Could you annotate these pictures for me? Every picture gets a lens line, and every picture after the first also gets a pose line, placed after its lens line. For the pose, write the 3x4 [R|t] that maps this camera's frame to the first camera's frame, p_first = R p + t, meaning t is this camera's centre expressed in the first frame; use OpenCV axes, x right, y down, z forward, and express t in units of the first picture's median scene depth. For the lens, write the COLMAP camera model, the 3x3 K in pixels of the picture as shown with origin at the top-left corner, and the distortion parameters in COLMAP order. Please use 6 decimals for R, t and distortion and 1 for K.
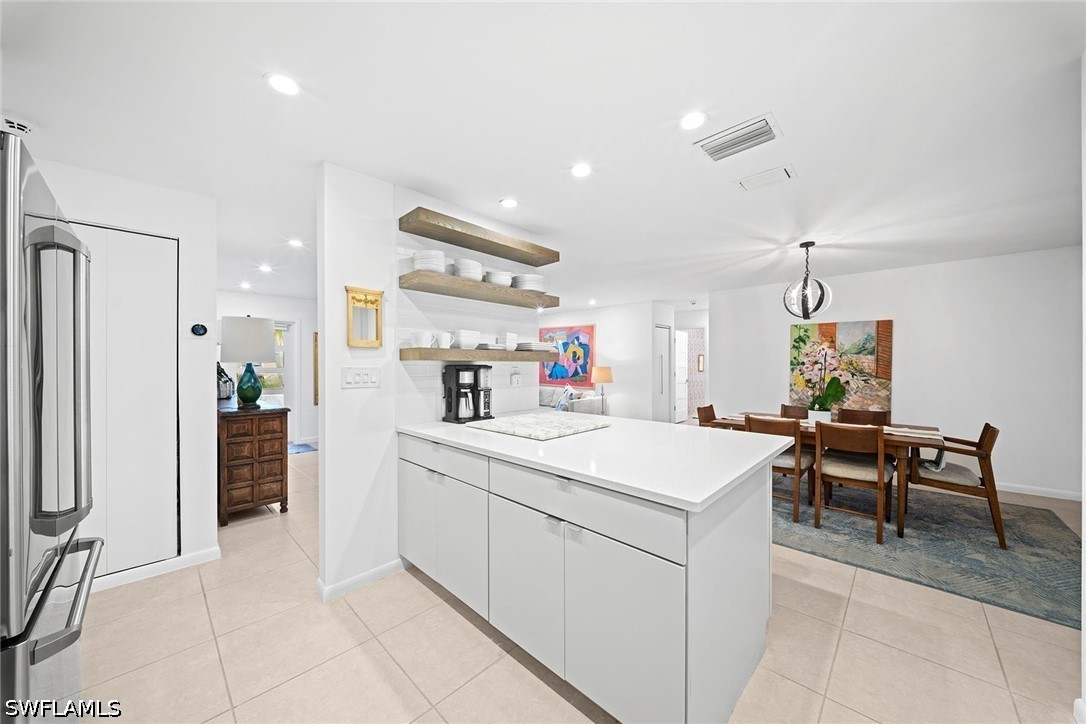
lens RADIAL K [[380.7, 0, 542.2], [0, 380.7, 365.2], [0, 0, 1]] dist [0.005800, -0.005292]
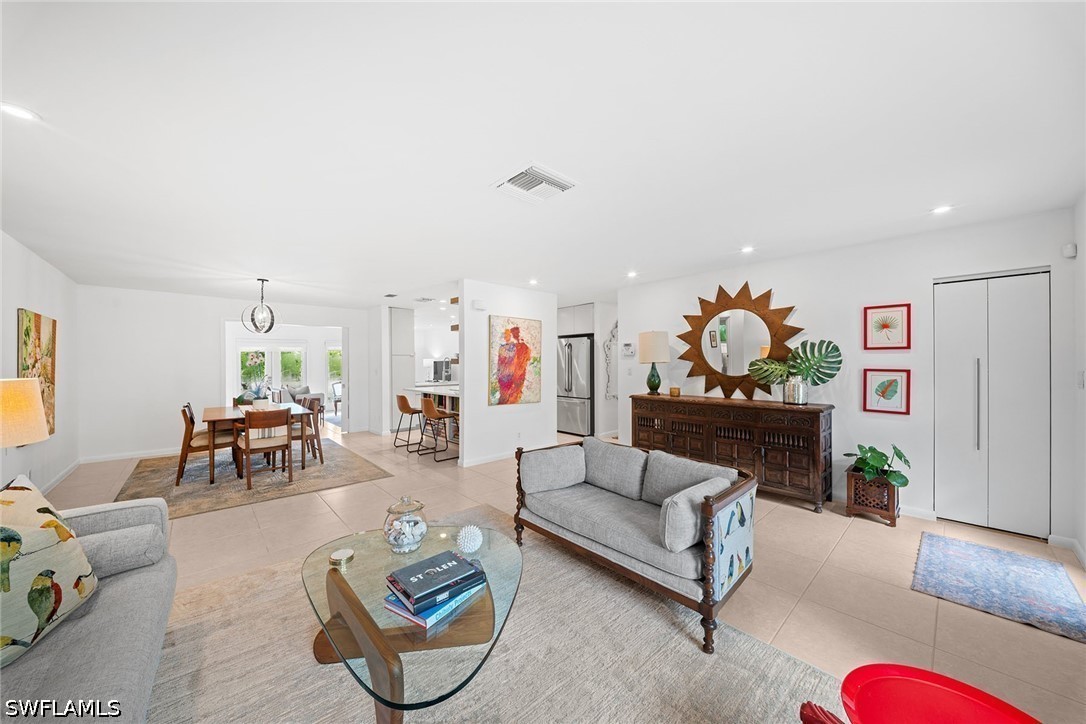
lens RADIAL K [[380.7, 0, 543.6], [0, 380.7, 360.9], [0, 0, 1]] dist [0.005800, -0.005292]
pose [[-0.998227, 0.005380, 0.059275, -0.283449], [0.005024, 0.999968, -0.006163, -0.007229], [-0.059306, -0.005854, -0.998223, 1.617080]]
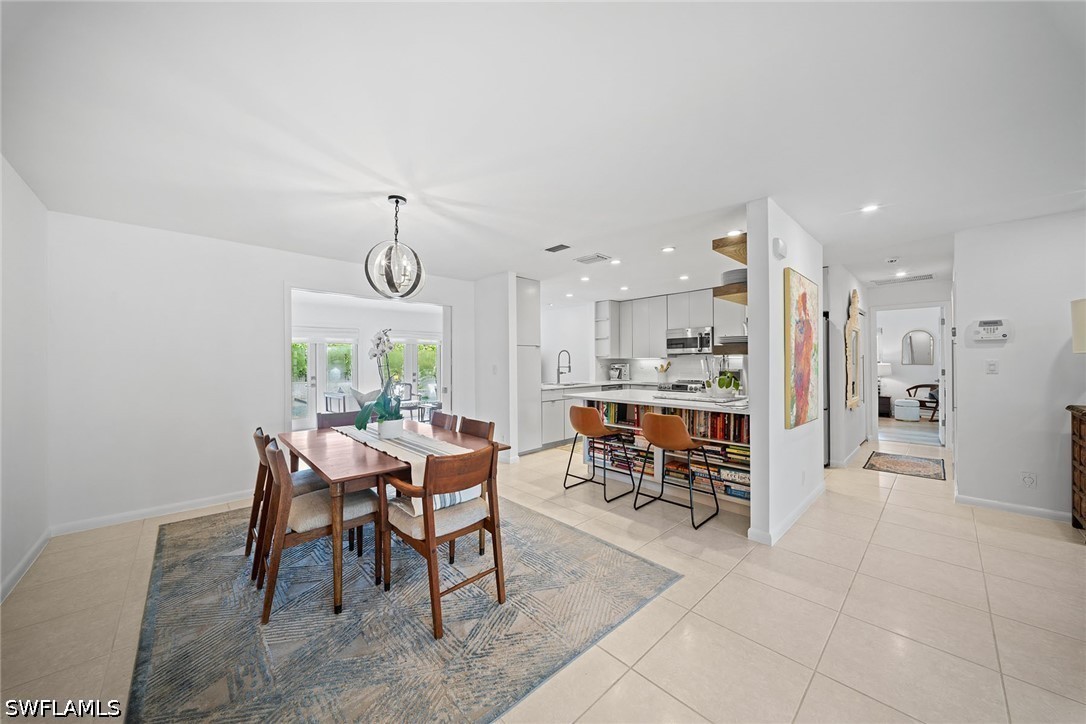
lens RADIAL K [[380.7, 0, 539.6], [0, 380.7, 358.6], [0, 0, 1]] dist [0.005800, -0.005292]
pose [[-0.999031, 0.006529, 0.043521, 0.267903], [0.006179, 0.999948, -0.008169, 0.001743], [-0.043572, -0.007892, -0.999019, 1.205362]]
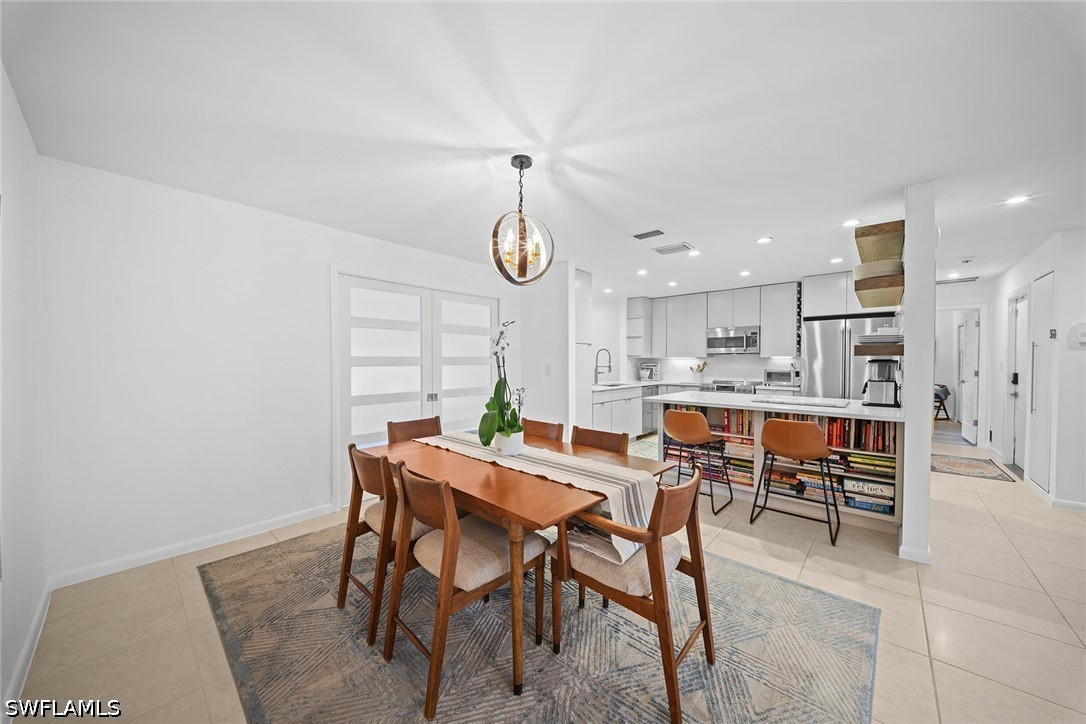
lens RADIAL K [[380.7, 0, 547.4], [0, 380.7, 365.0], [0, 0, 1]] dist [0.005800, -0.005292]
pose [[-0.999181, 0.000844, -0.040455, 0.472131], [0.000295, 0.999908, 0.013555, -0.001492], [0.040463, 0.013531, -0.999089, 1.120355]]
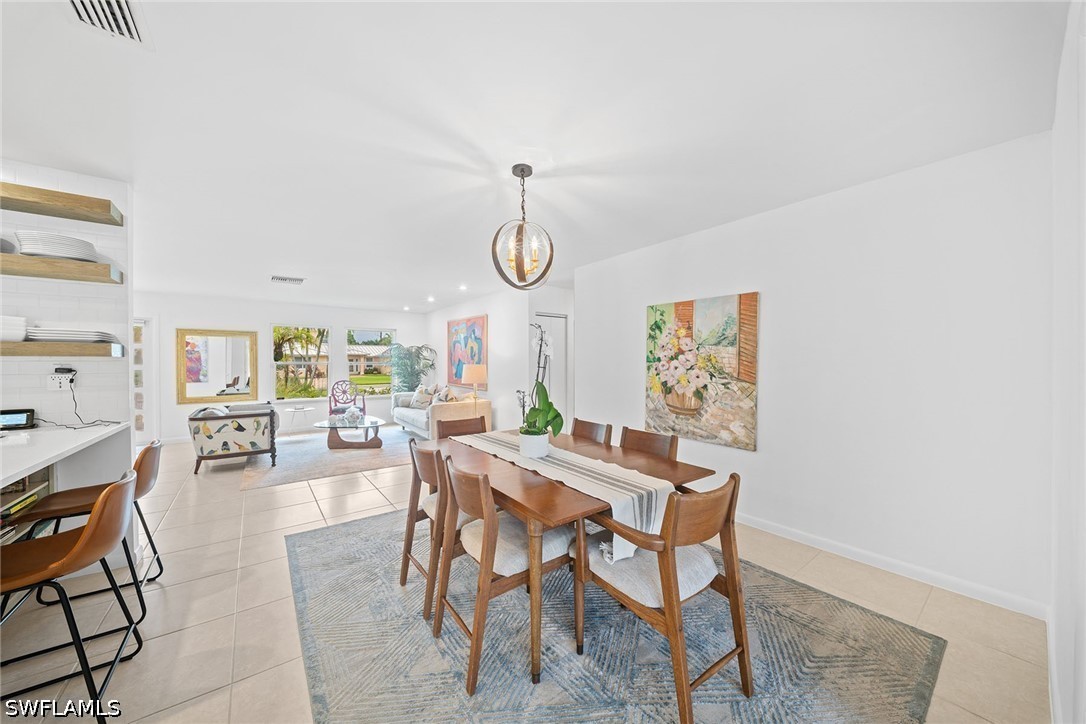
lens RADIAL K [[380.7, 0, 542.8], [0, 380.7, 366.9], [0, 0, 1]] dist [0.005800, -0.005292]
pose [[0.988152, 0.000392, -0.153476, 0.574902], [0.001177, 0.999948, 0.010133, 0.001764], [0.153472, -0.010193, 0.988100, 0.262225]]
